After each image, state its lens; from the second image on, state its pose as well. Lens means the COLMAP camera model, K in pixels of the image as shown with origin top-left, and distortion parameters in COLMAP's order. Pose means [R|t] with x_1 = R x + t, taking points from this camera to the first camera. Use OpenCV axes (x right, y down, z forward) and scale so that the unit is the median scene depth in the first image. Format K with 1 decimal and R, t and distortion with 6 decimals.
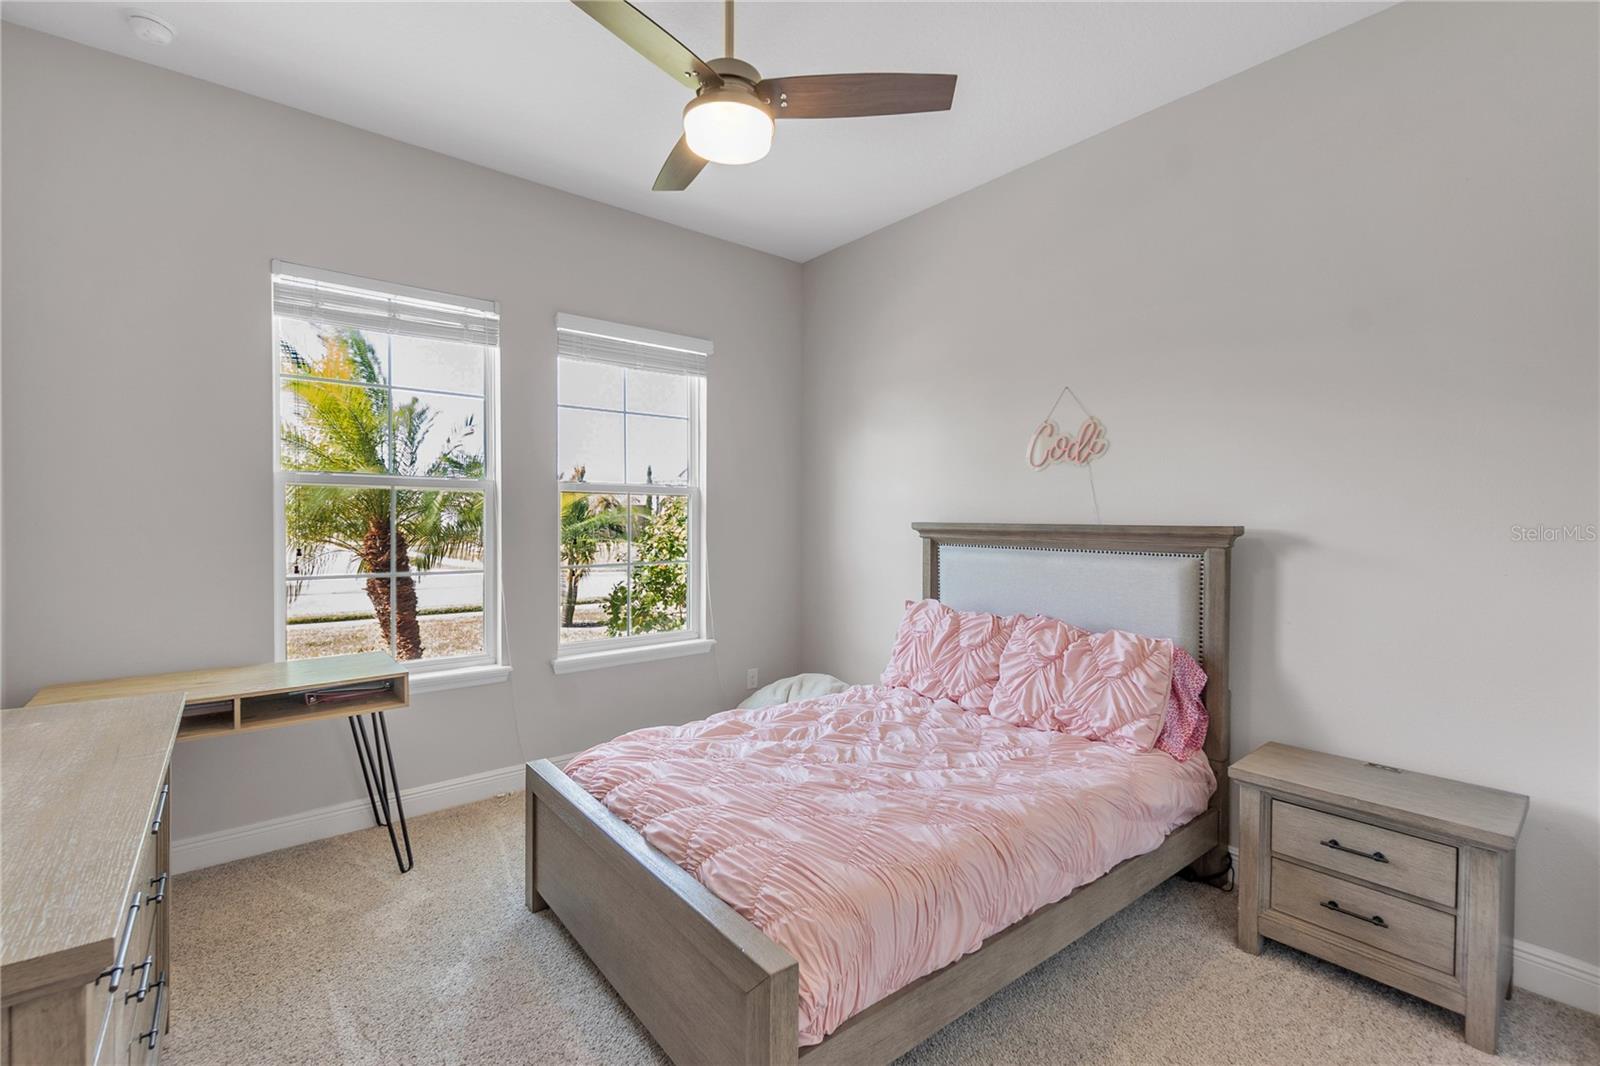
lens RADIAL K [[702.5, 0, 795.6], [0, 702.5, 530.4], [0, 0, 1]] dist [-0.002562, 0.000097]
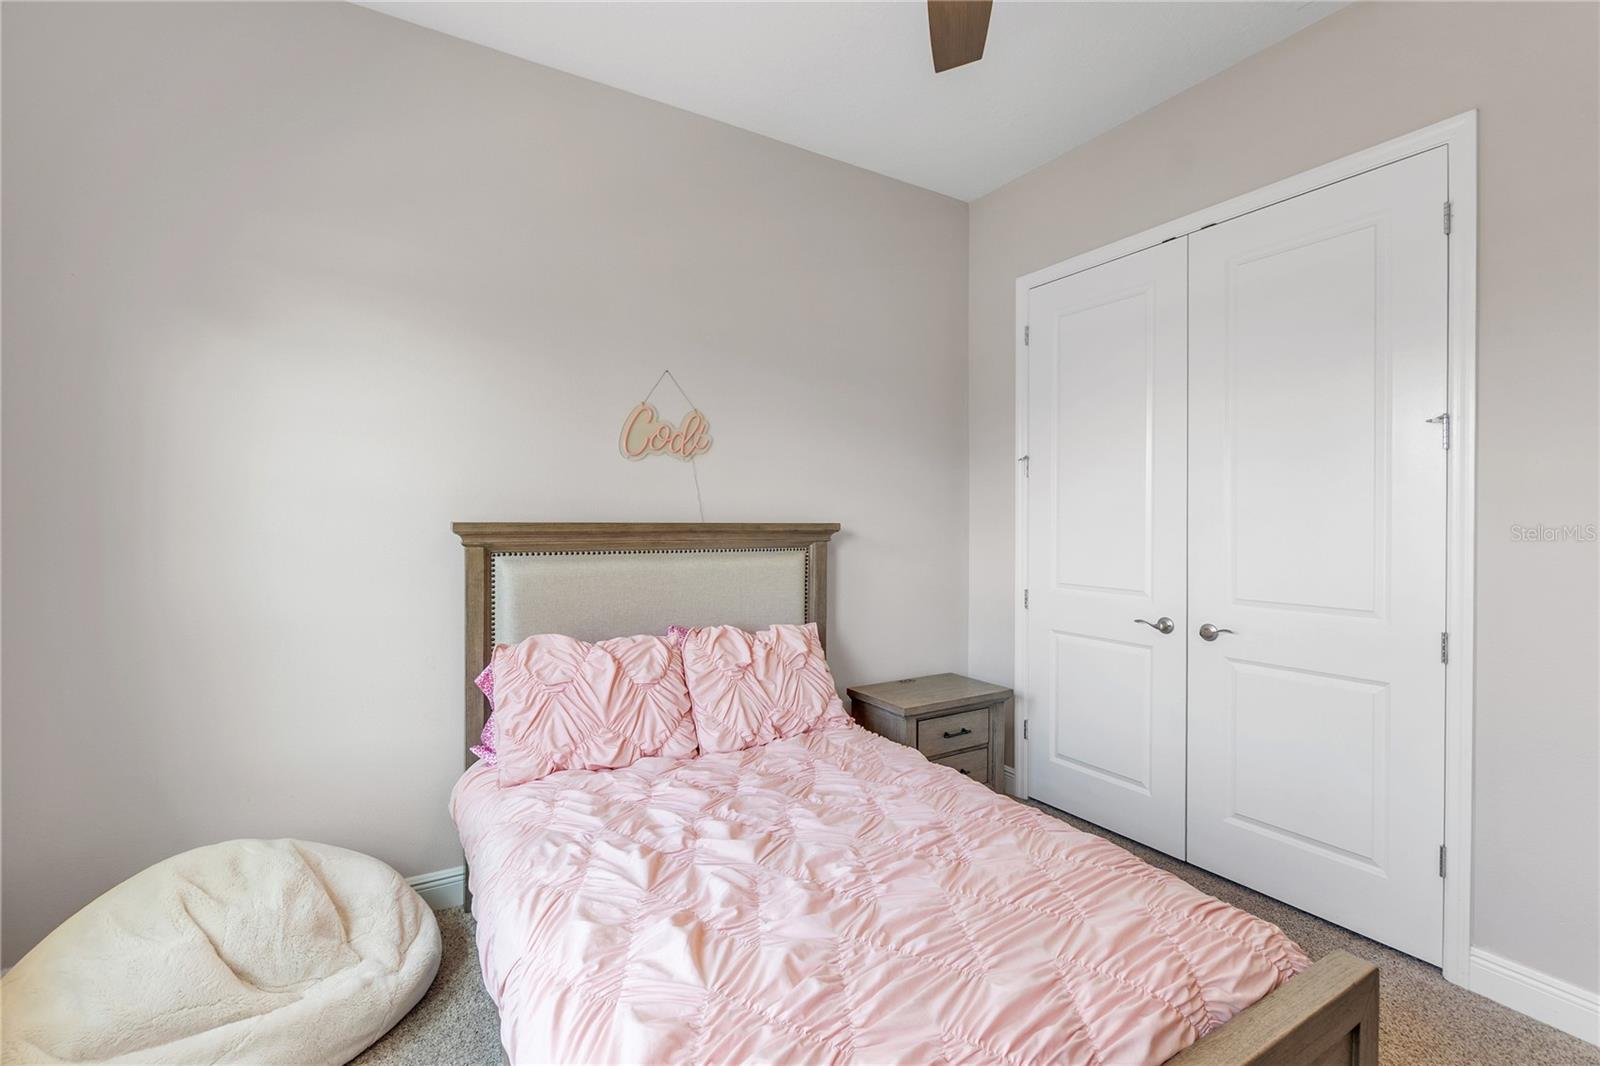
lens RADIAL K [[702.5, 0, 795.3], [0, 702.5, 521.9], [0, 0, 1]] dist [-0.002562, 0.000097]
pose [[0.128903, -0.007670, 0.991628, -0.504462], [0.009787, 0.999931, 0.006462, -0.014637], [-0.991609, 0.008872, 0.128969, 0.743526]]
